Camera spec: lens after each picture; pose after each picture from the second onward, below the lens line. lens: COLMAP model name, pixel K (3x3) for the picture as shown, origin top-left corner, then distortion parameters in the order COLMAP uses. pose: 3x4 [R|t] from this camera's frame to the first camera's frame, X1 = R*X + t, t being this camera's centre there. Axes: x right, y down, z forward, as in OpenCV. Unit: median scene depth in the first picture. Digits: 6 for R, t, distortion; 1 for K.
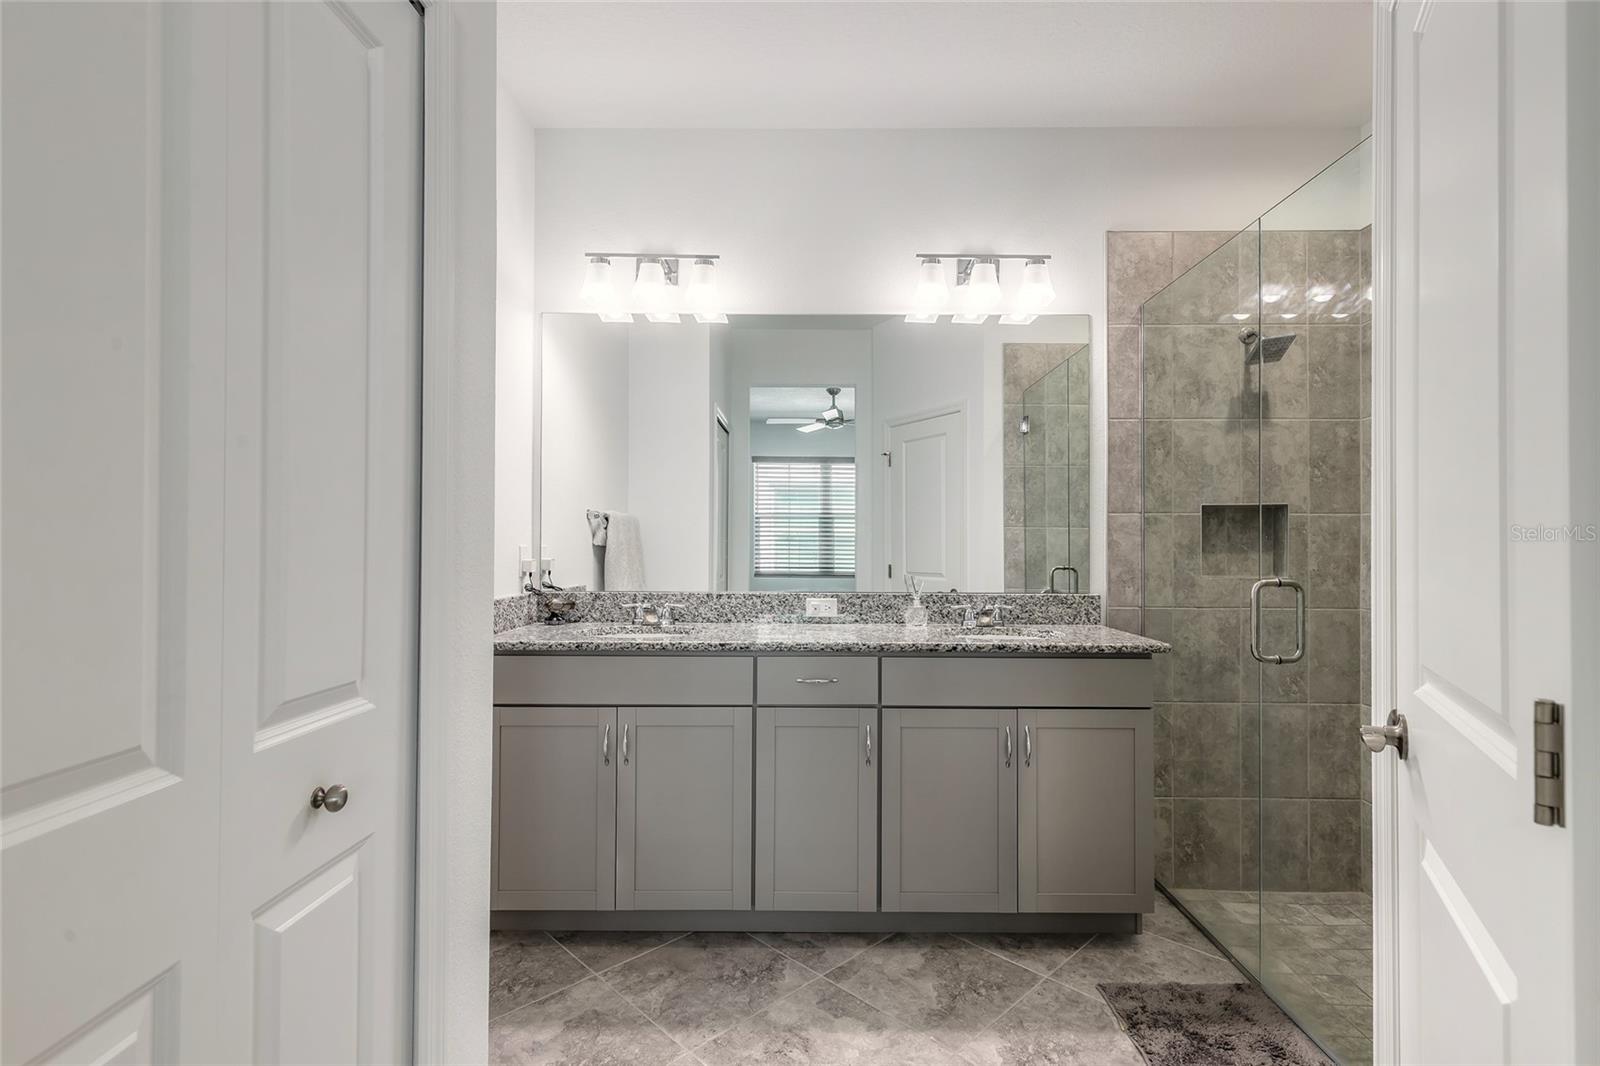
lens RADIAL K [[723.3, 0, 797.0], [0, 723.3, 540.4], [0, 0, 1]] dist [0.007033, -0.001016]
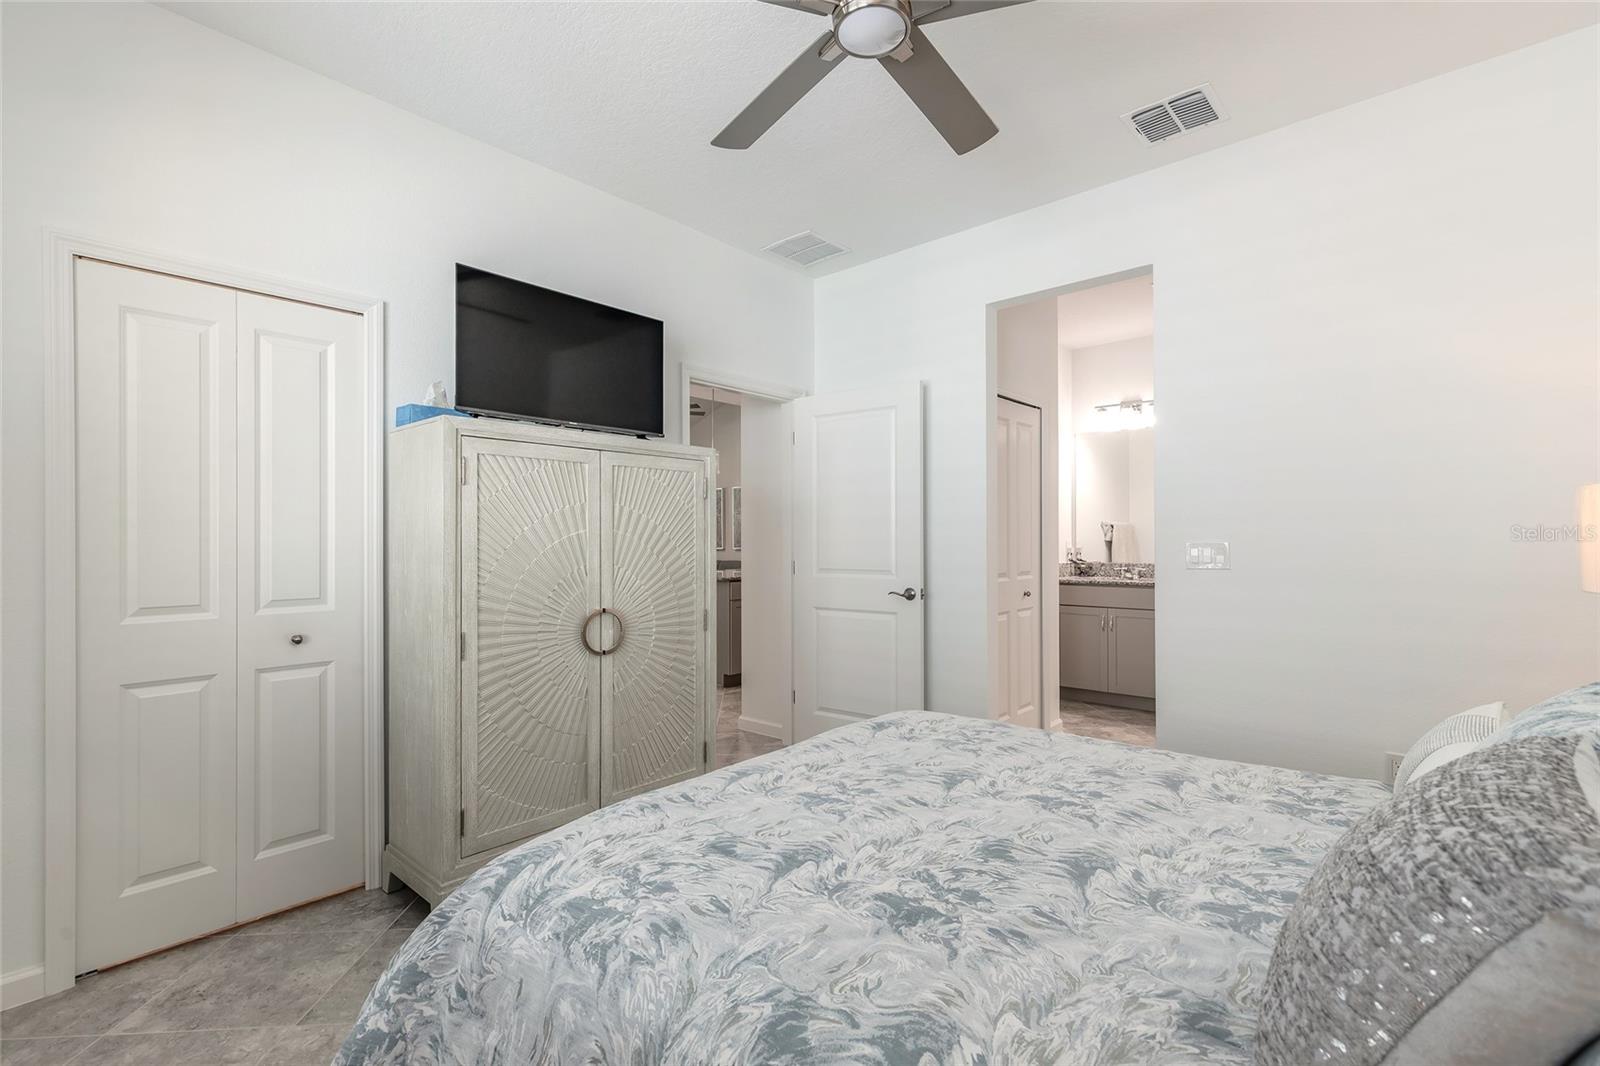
lens RADIAL K [[723.3, 0, 797.0], [0, 723.3, 540.4], [0, 0, 1]] dist [0.007033, -0.001016]
pose [[0.736182, -0.016017, -0.676594, 0.553298], [0.026994, 0.999619, 0.005707, -0.035315], [0.676245, -0.022465, 0.736334, -1.303433]]
